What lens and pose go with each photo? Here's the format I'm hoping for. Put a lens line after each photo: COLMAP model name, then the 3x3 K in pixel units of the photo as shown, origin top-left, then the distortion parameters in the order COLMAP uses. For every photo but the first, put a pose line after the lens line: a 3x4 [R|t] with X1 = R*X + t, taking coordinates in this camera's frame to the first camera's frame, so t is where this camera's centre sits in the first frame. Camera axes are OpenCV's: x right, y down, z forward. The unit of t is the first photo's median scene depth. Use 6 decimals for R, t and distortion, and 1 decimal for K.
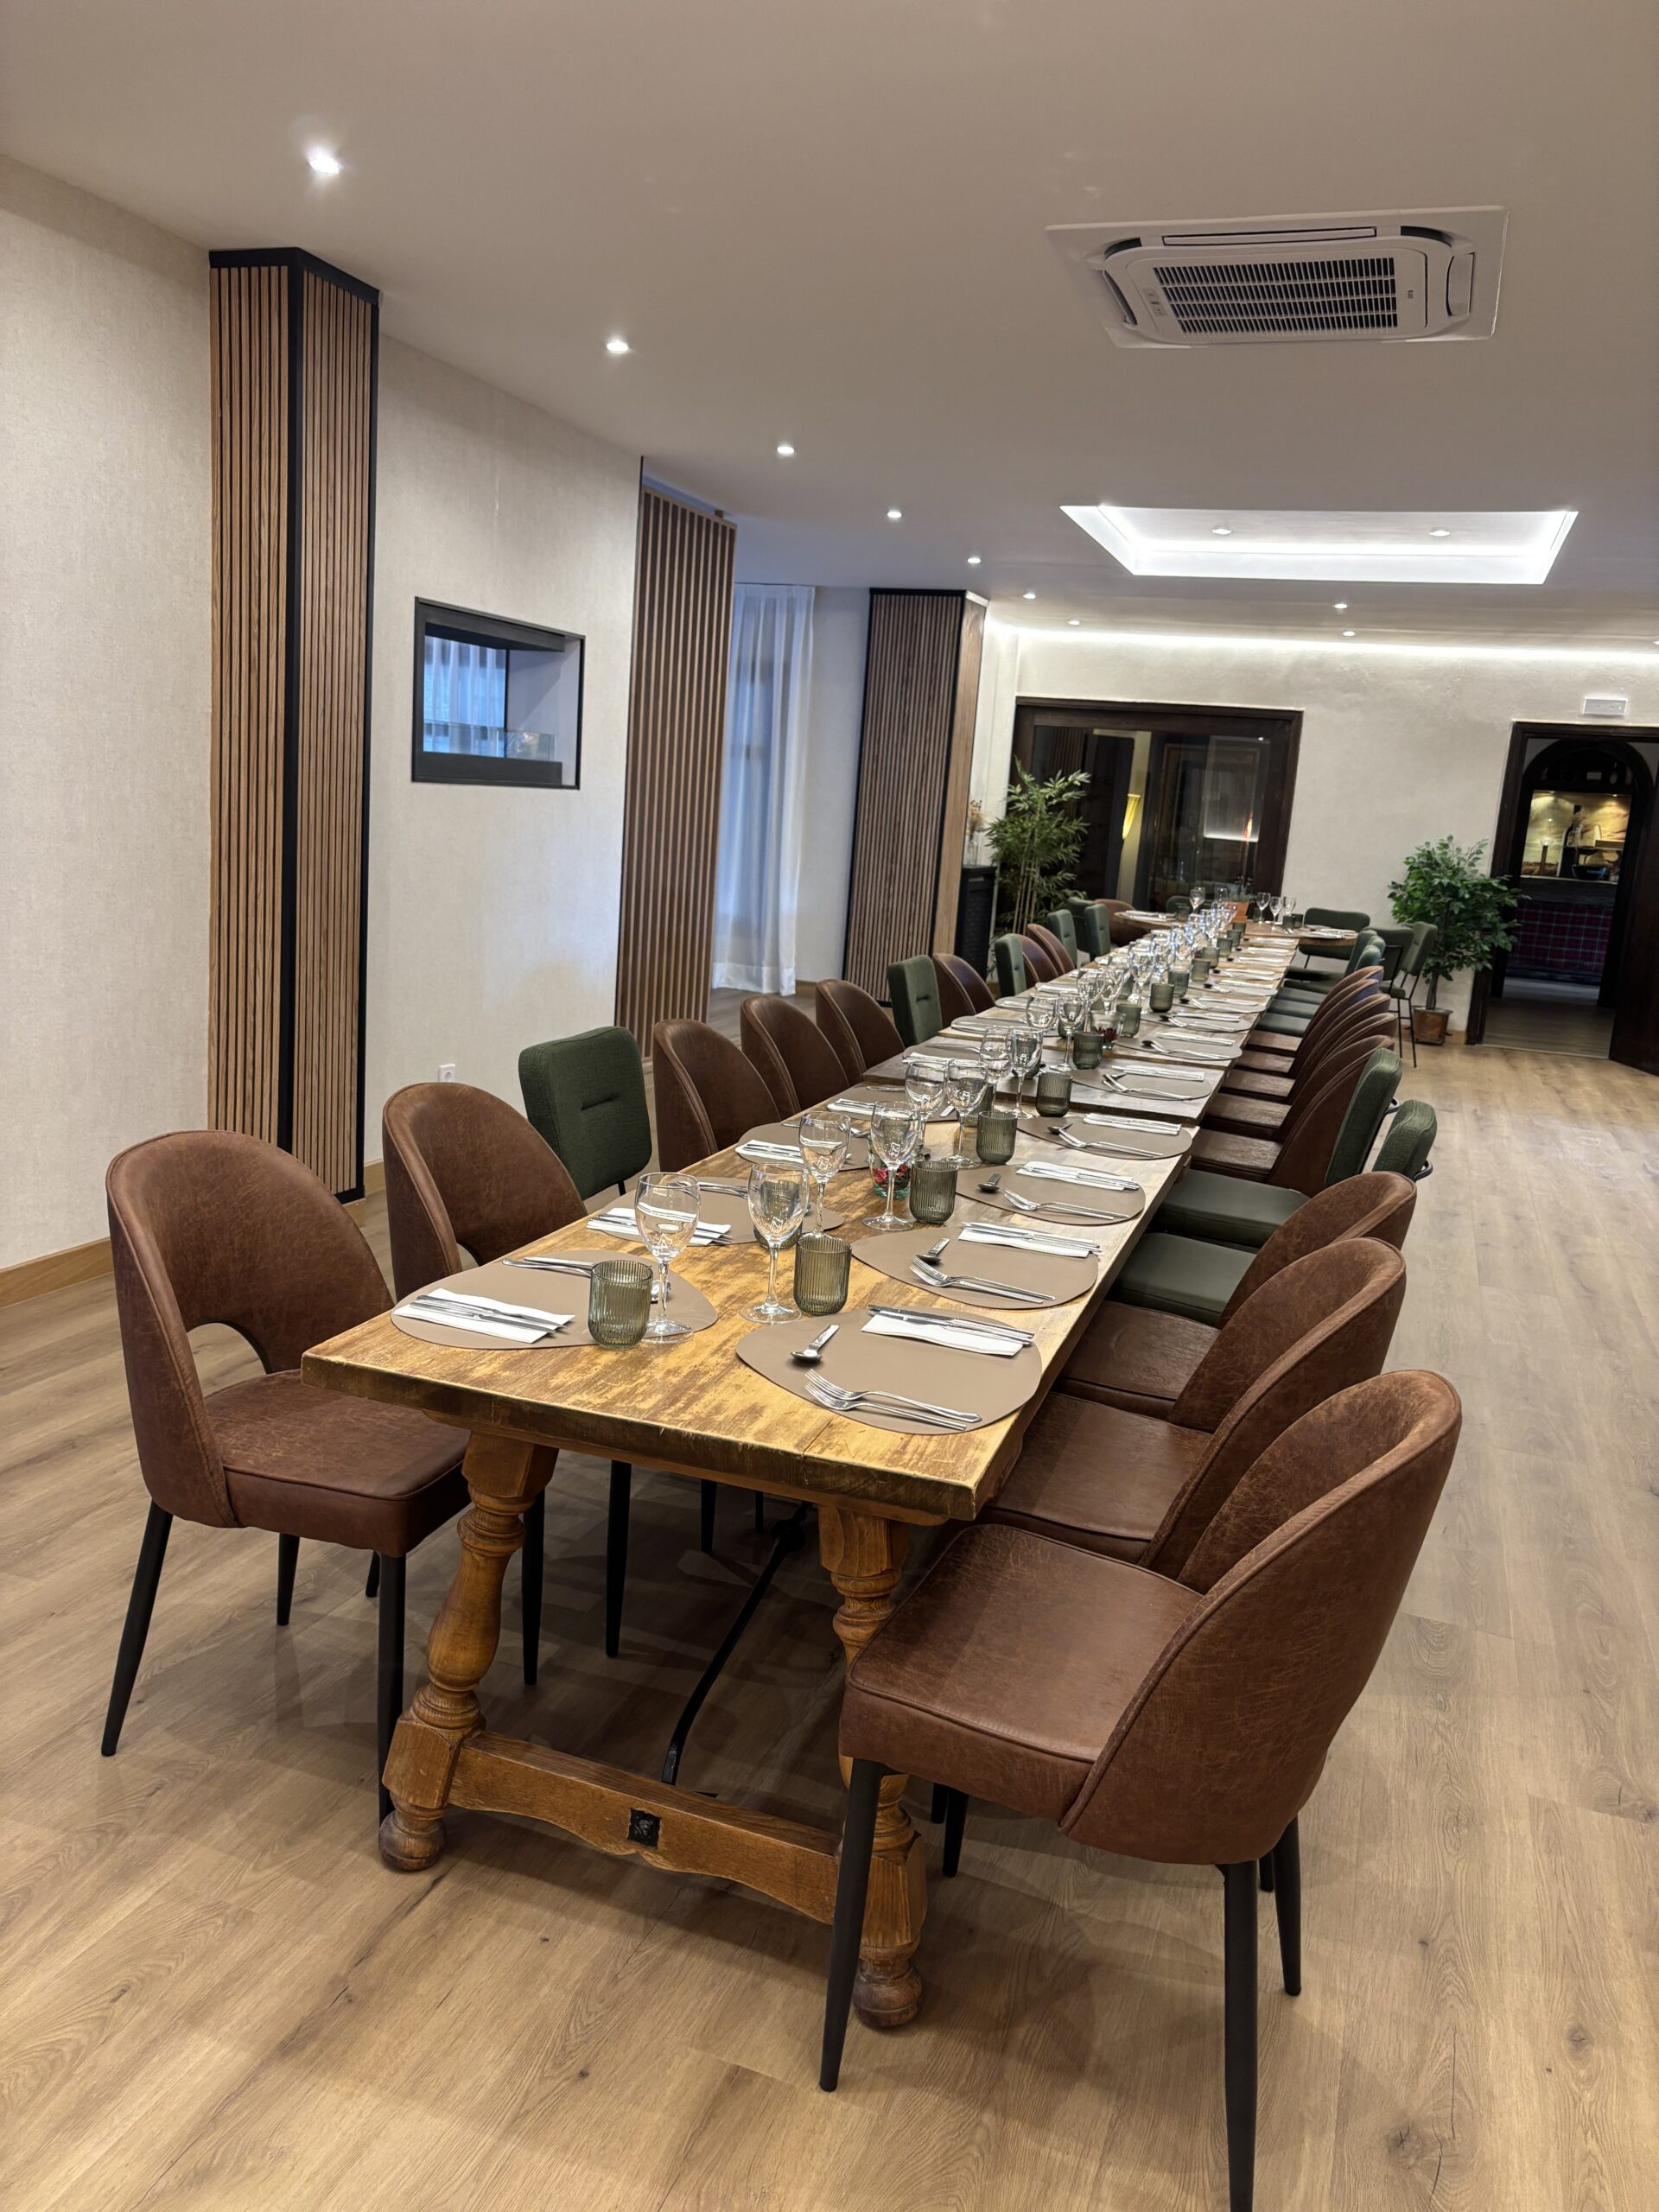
lens RADIAL K [[1683.7, 0, 817.1], [0, 1683.7, 1089.7], [0, 0, 1]] dist [0.064660, -0.095441]
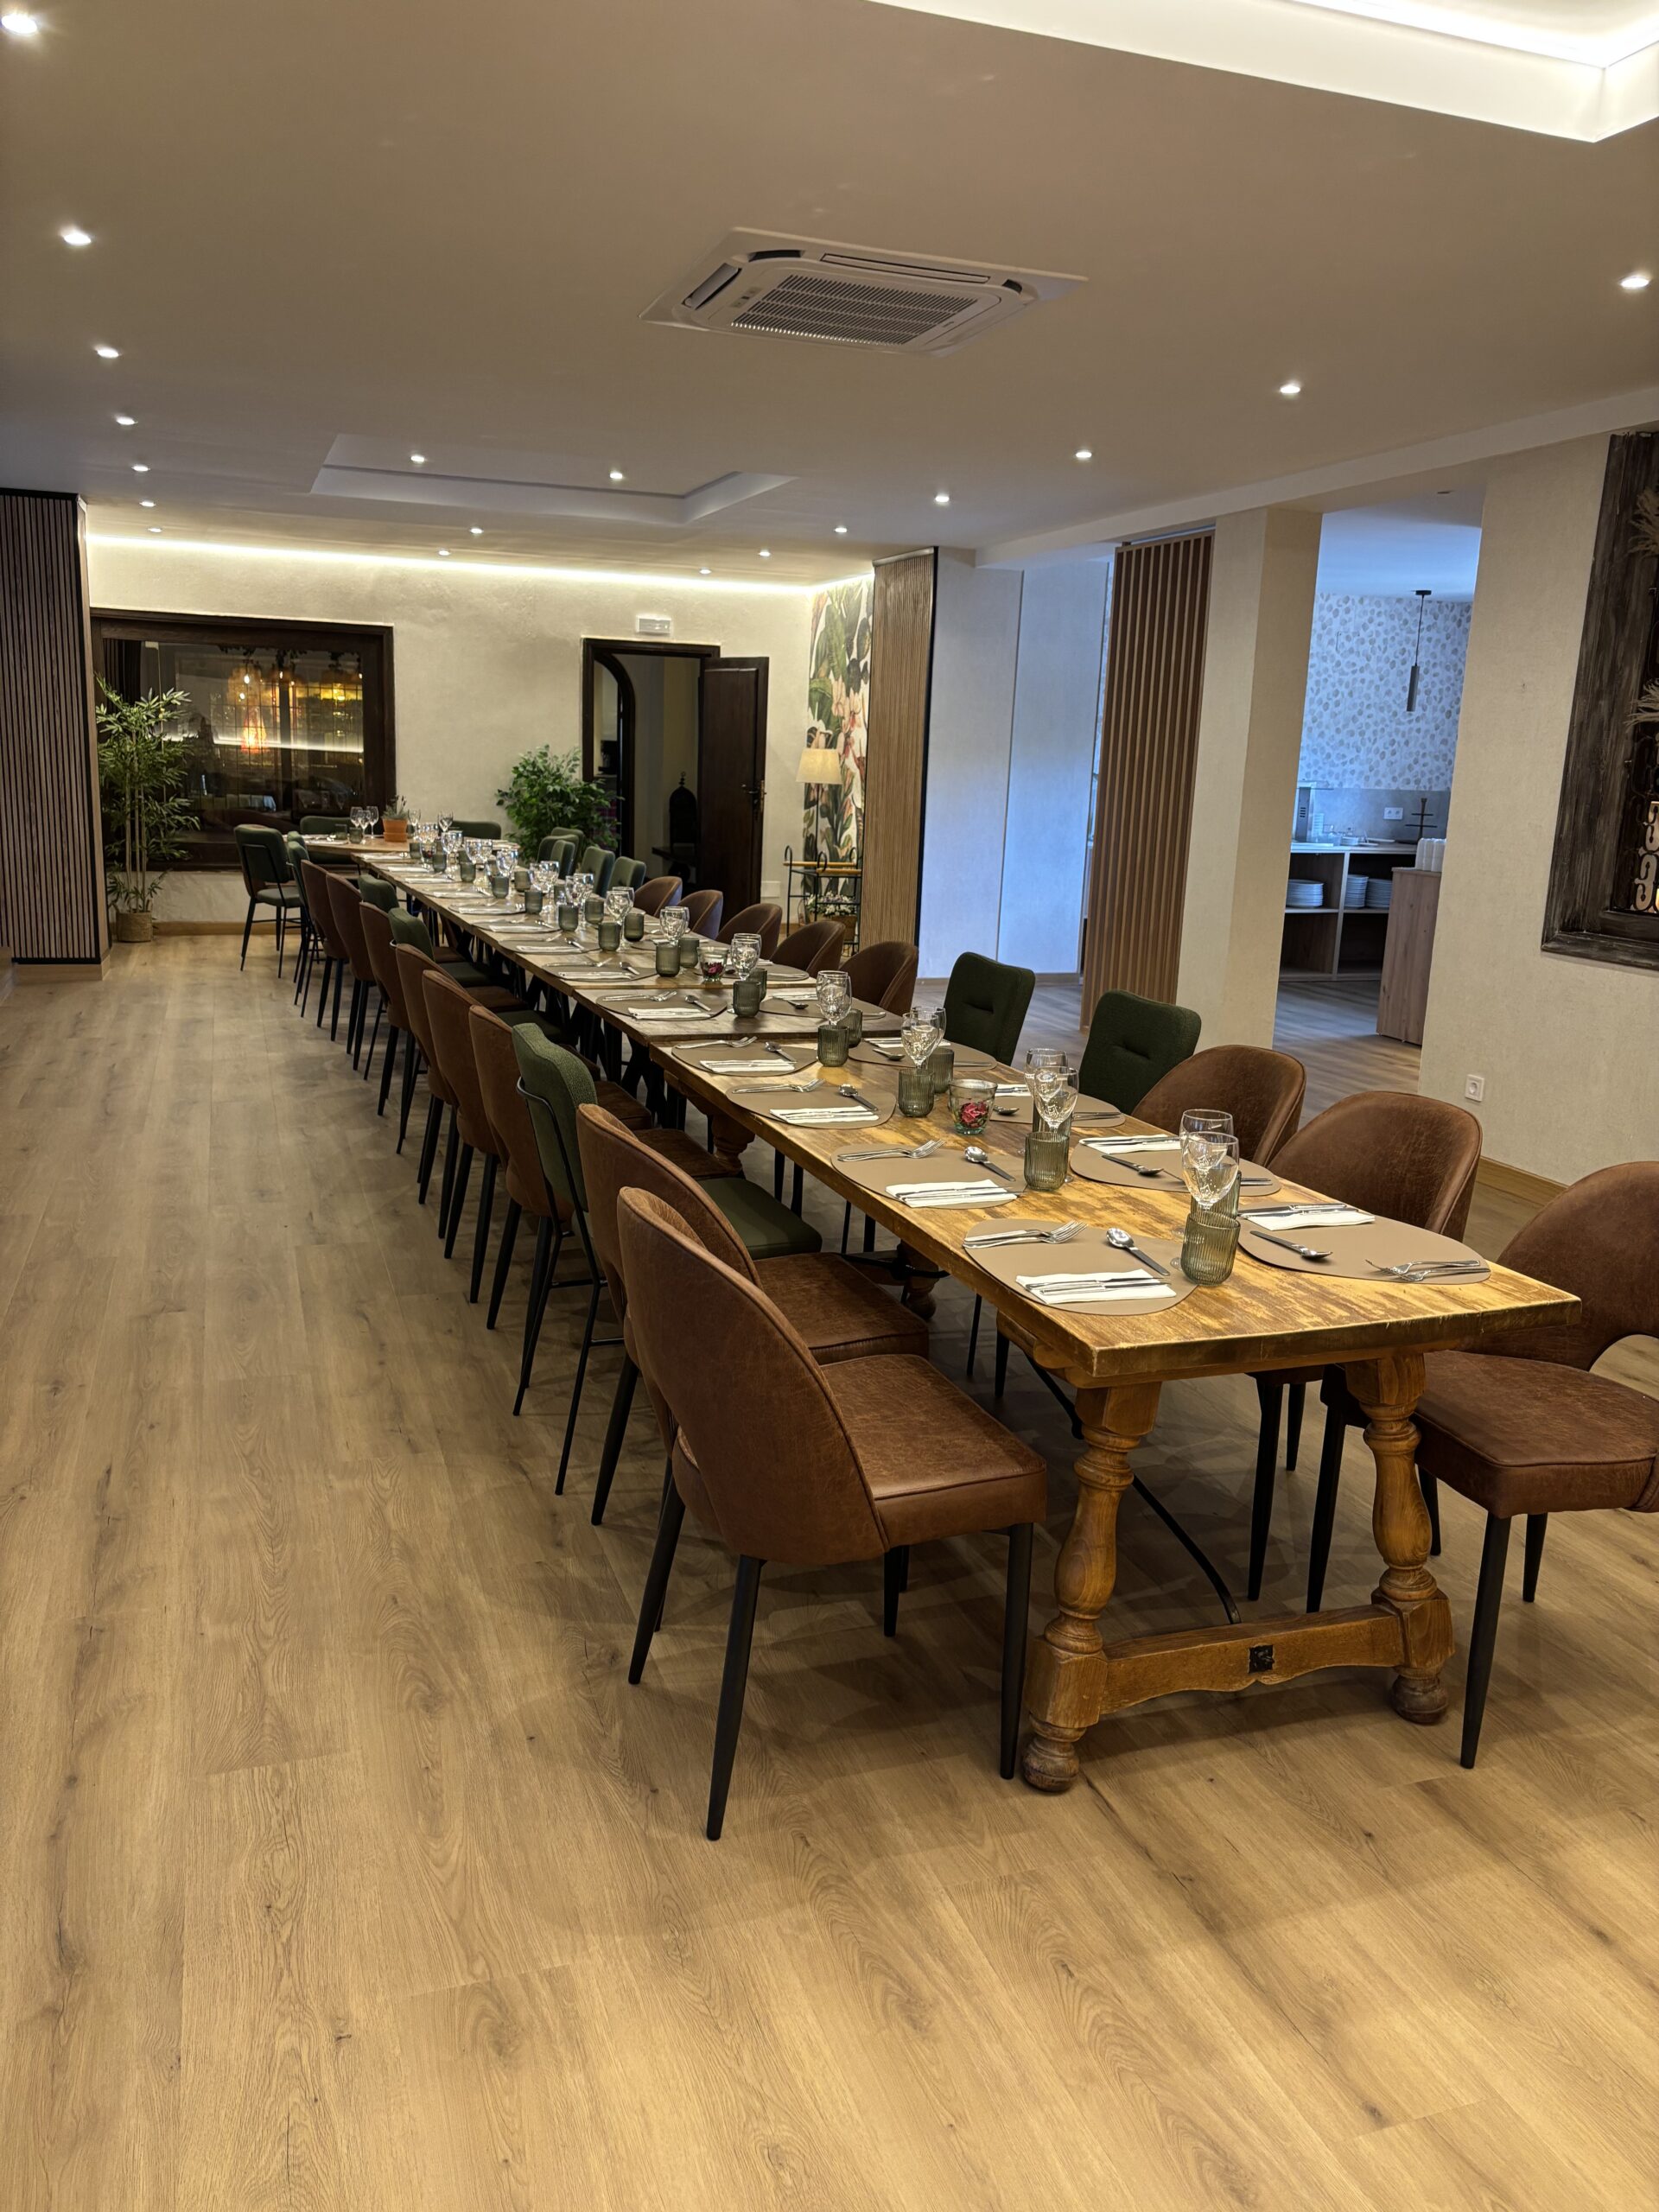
lens RADIAL K [[1683.7, 0, 817.1], [0, 1683.7, 1089.7], [0, 0, 1]] dist [0.064660, -0.095441]
pose [[0.770810, -0.169090, 0.614215, -0.987771], [0.129491, 0.985591, 0.108823, -0.139830], [-0.623766, -0.004347, 0.781599, 0.230393]]
